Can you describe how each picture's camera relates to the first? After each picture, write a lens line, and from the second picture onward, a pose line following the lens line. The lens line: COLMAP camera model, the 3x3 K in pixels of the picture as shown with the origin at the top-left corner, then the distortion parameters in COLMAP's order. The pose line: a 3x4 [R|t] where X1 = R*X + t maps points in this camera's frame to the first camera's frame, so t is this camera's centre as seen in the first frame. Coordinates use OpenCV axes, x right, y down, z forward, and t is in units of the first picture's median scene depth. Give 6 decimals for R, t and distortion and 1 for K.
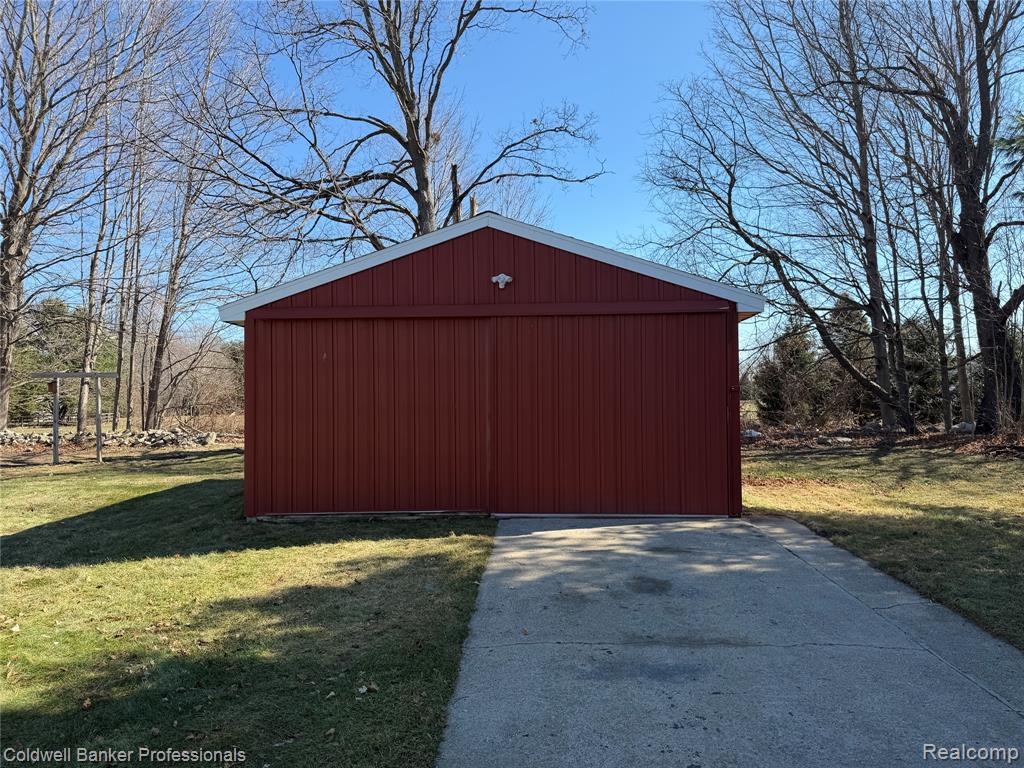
lens RADIAL K [[715.3, 0, 510.7], [0, 715.3, 385.0], [0, 0, 1]] dist [0.067190, -0.073593]
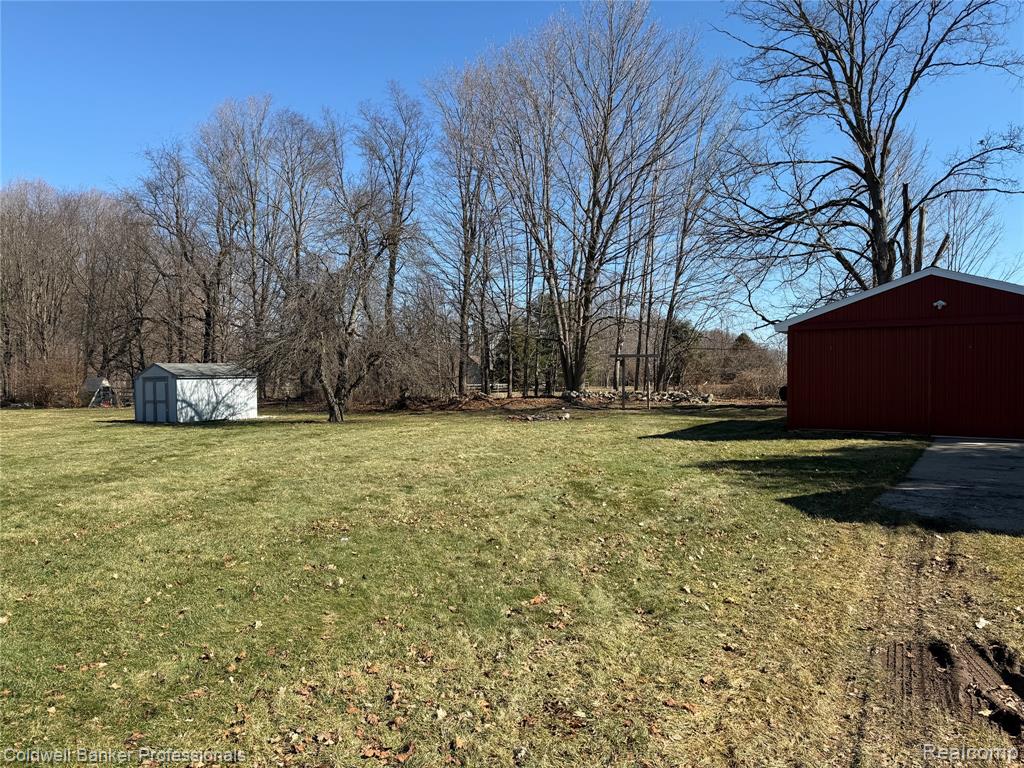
lens RADIAL K [[715.3, 0, 515.6], [0, 715.3, 384.1], [0, 0, 1]] dist [0.067190, -0.073593]
pose [[0.847782, 0.014463, -0.530148, 0.022028], [0.004971, 0.999367, 0.035214, -0.007164], [0.530322, -0.032490, 0.847173, -0.458009]]
